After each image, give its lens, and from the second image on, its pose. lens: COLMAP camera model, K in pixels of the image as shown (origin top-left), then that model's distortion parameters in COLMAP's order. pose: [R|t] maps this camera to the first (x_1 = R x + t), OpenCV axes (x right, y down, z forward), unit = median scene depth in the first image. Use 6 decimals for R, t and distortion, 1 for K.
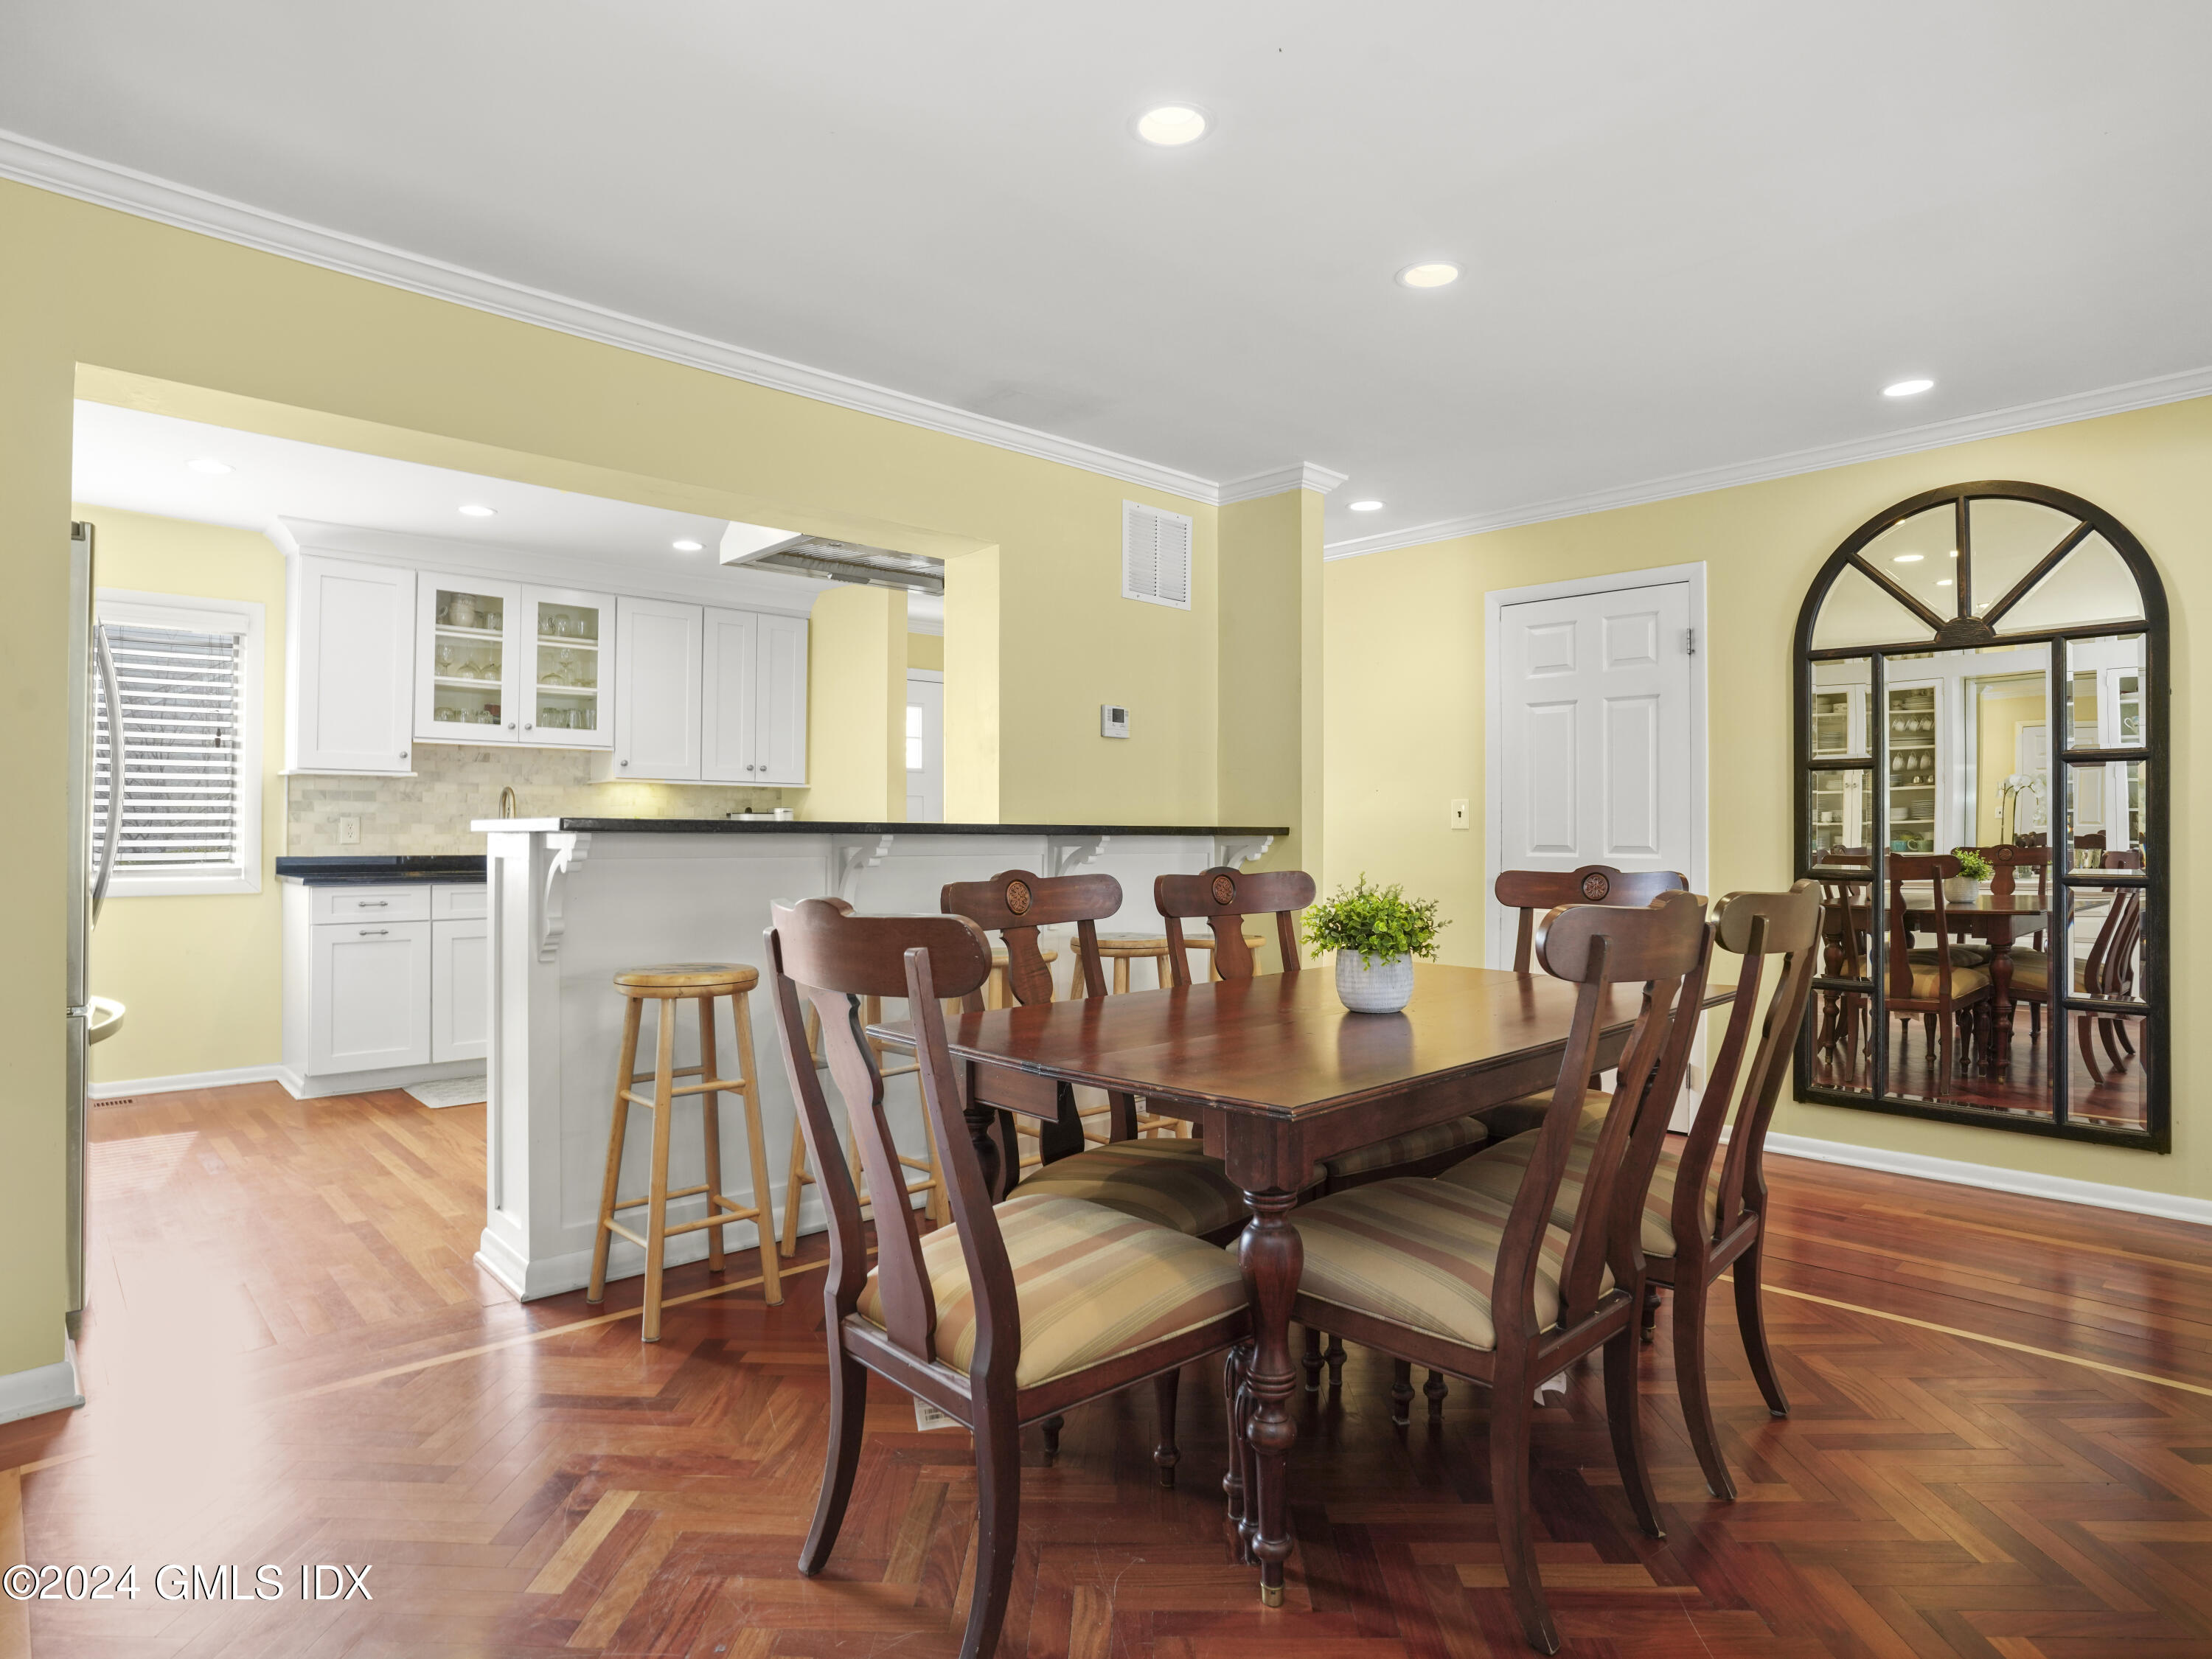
lens RADIAL K [[1226.5, 0, 1108.1], [0, 1226.5, 836.2], [0, 0, 1]] dist [-0.100434, 0.045244]
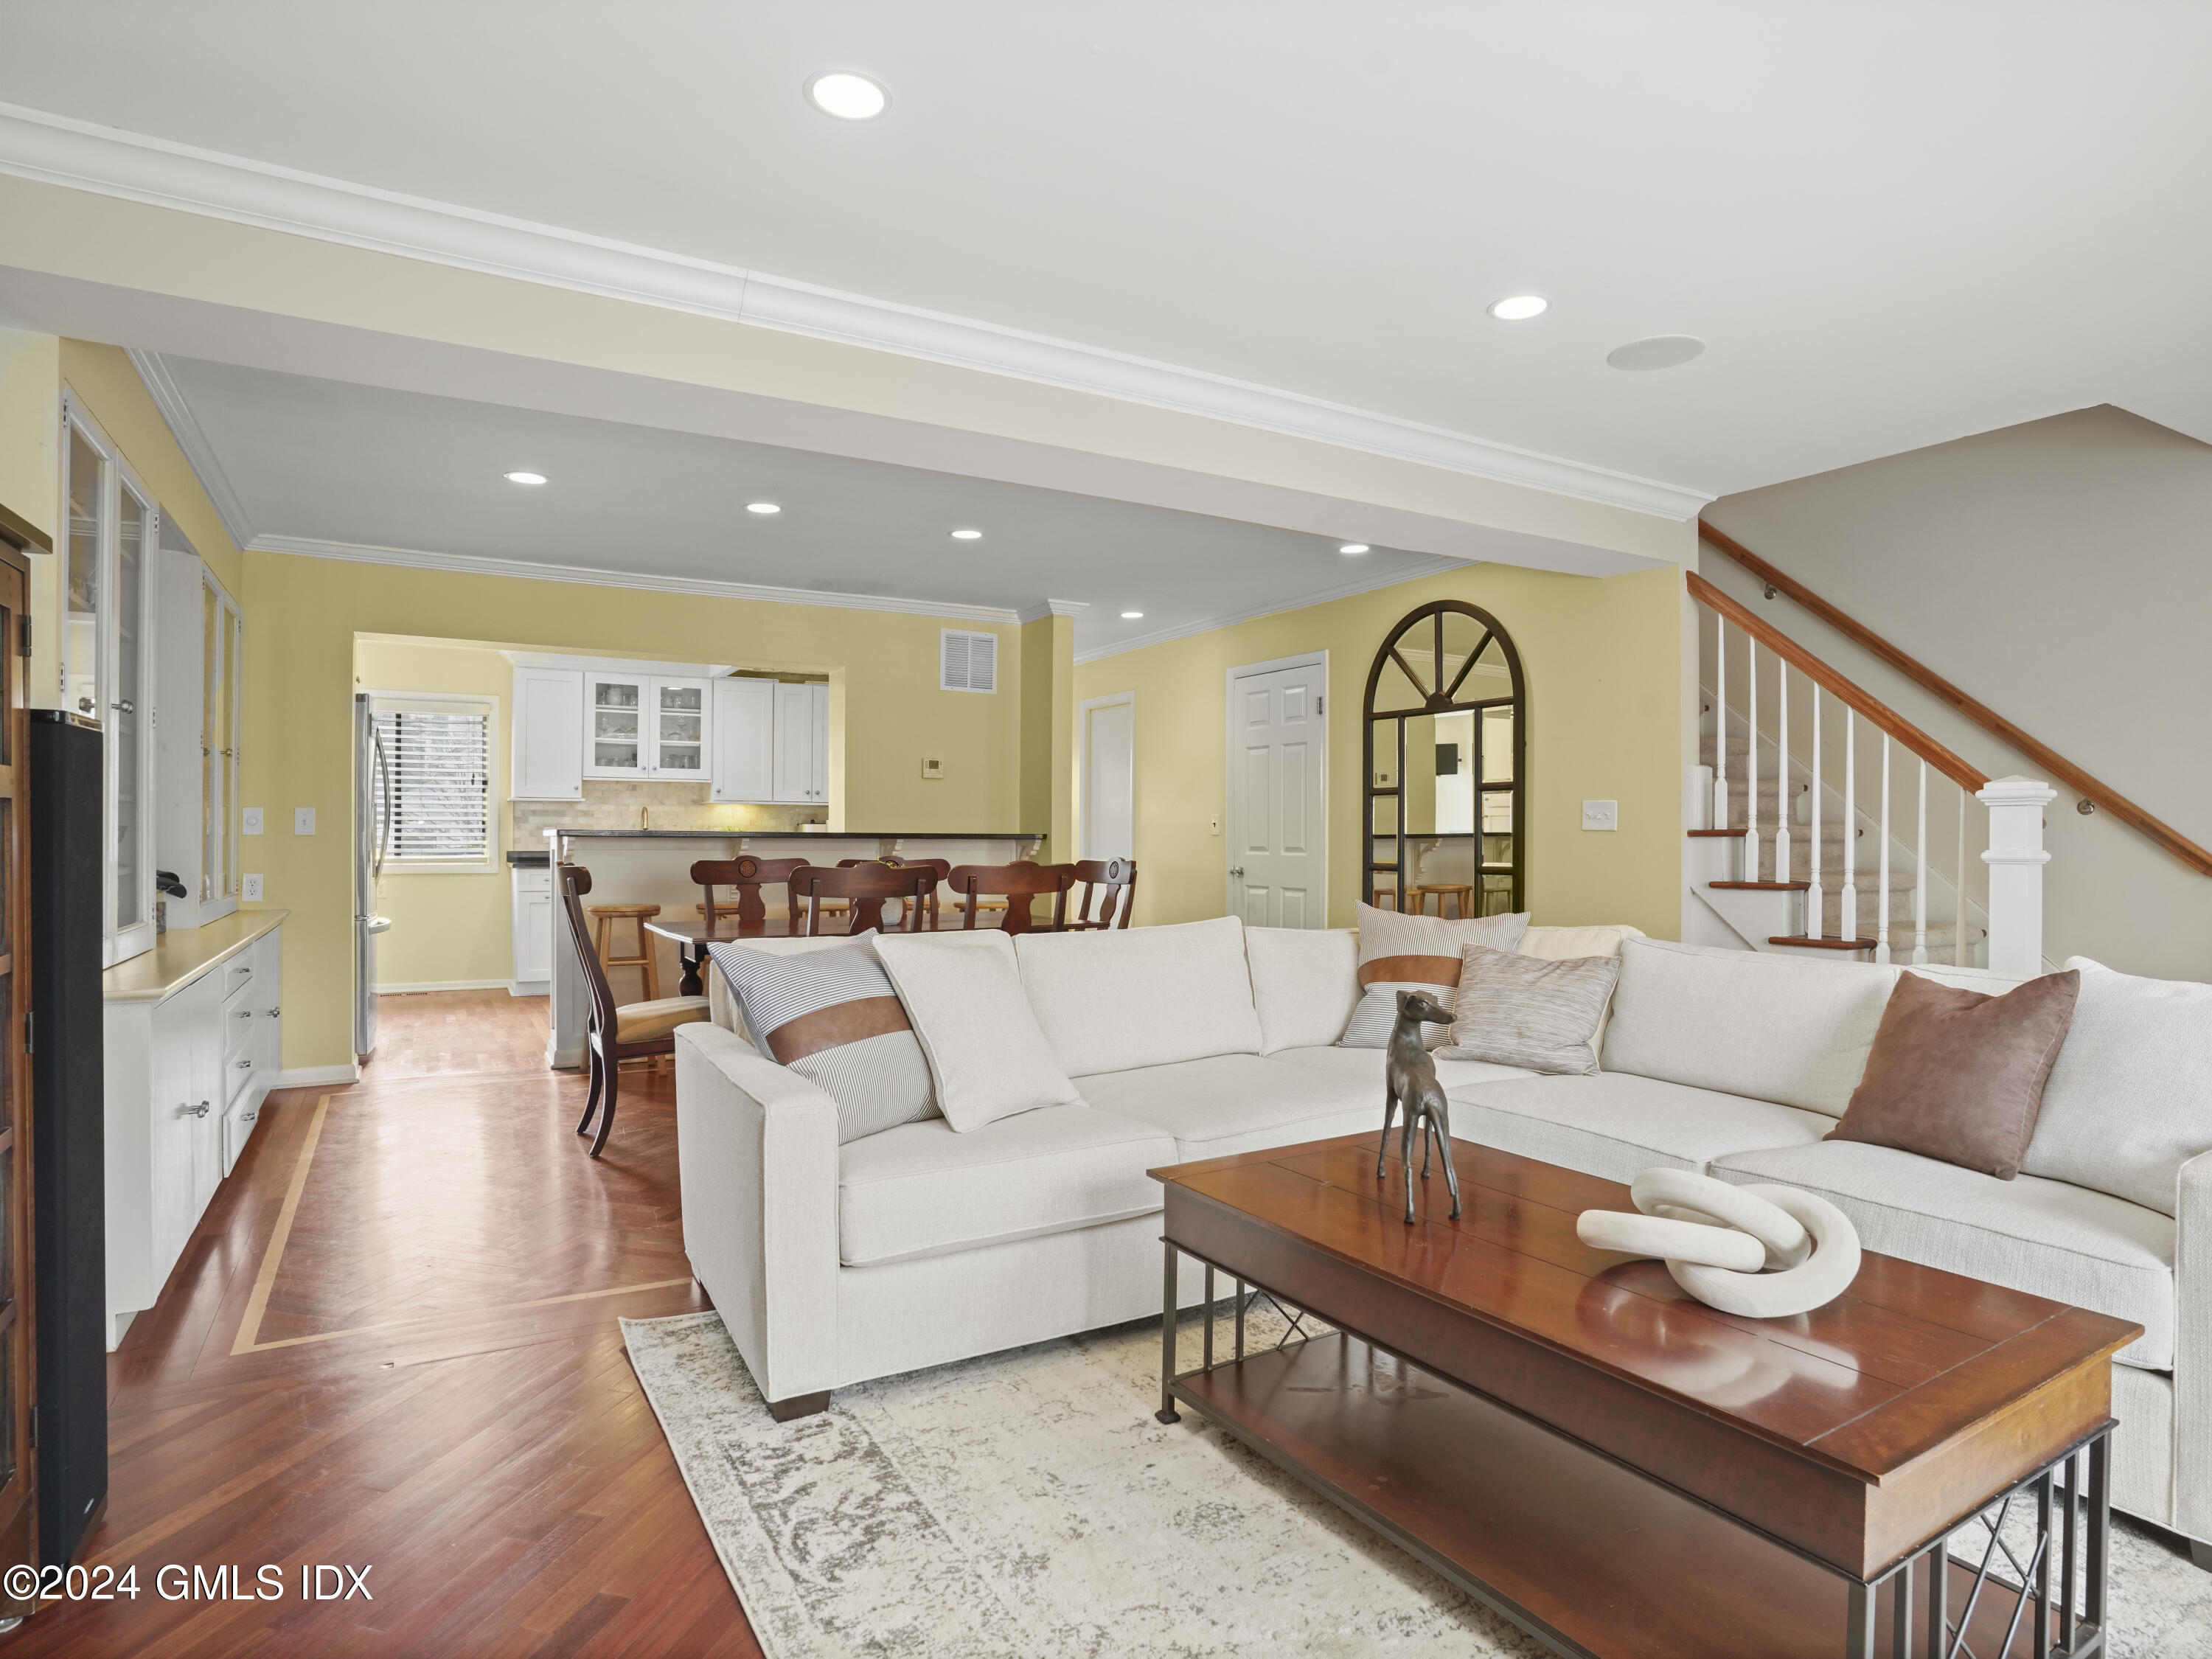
lens RADIAL K [[1226.5, 0, 1108.1], [0, 1226.5, 836.2], [0, 0, 1]] dist [-0.100434, 0.045244]
pose [[0.971497, 0.002108, -0.237041, 0.571232], [-0.003326, 0.999983, -0.004738, 0.002219], [0.237027, 0.005391, 0.971488, -0.471961]]
